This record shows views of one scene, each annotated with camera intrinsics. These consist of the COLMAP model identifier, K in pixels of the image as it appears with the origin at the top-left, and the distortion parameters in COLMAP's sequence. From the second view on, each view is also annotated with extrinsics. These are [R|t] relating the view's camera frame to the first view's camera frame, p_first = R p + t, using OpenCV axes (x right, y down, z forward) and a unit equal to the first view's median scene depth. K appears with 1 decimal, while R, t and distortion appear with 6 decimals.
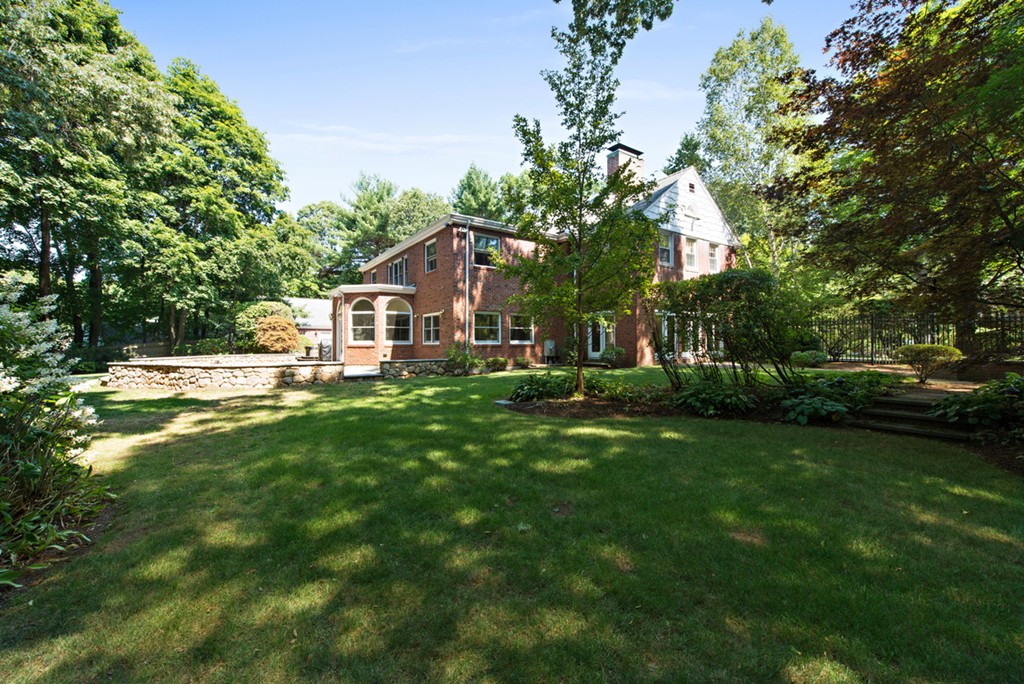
lens RADIAL K [[419.3, 0, 515.8], [0, 419.3, 338.0], [0, 0, 1]] dist [0.018276, -0.000154]
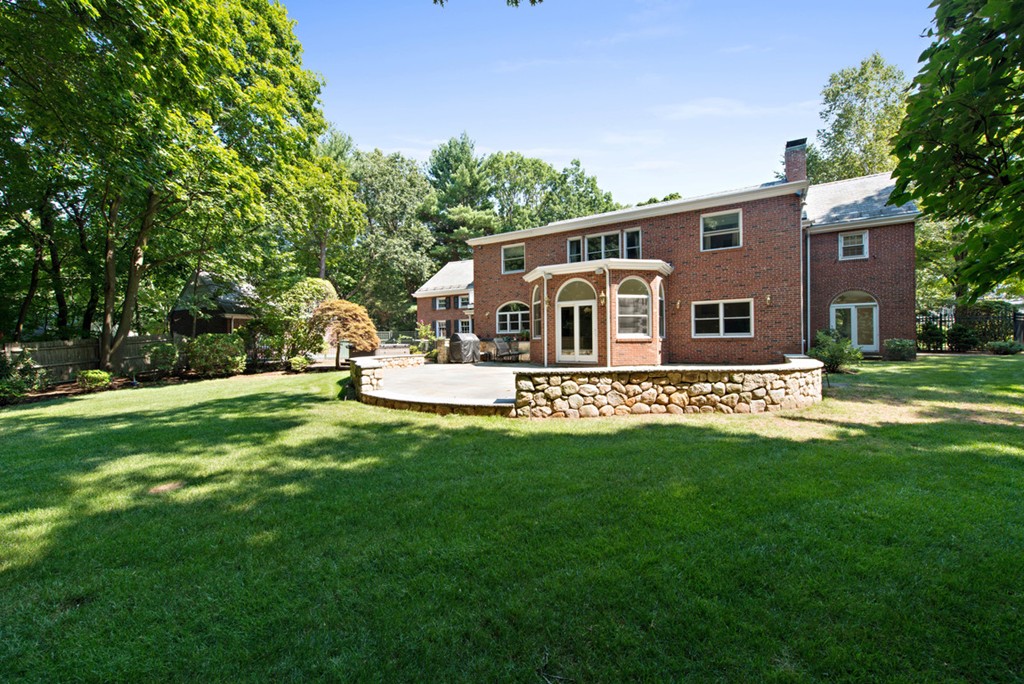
lens RADIAL K [[419.3, 0, 515.8], [0, 419.3, 338.0], [0, 0, 1]] dist [0.018276, -0.000154]
pose [[0.907244, -0.002448, 0.420598, -0.881957], [0.001958, 0.999997, 0.001597, 0.013028], [-0.420601, -0.000625, 0.907246, 0.401896]]
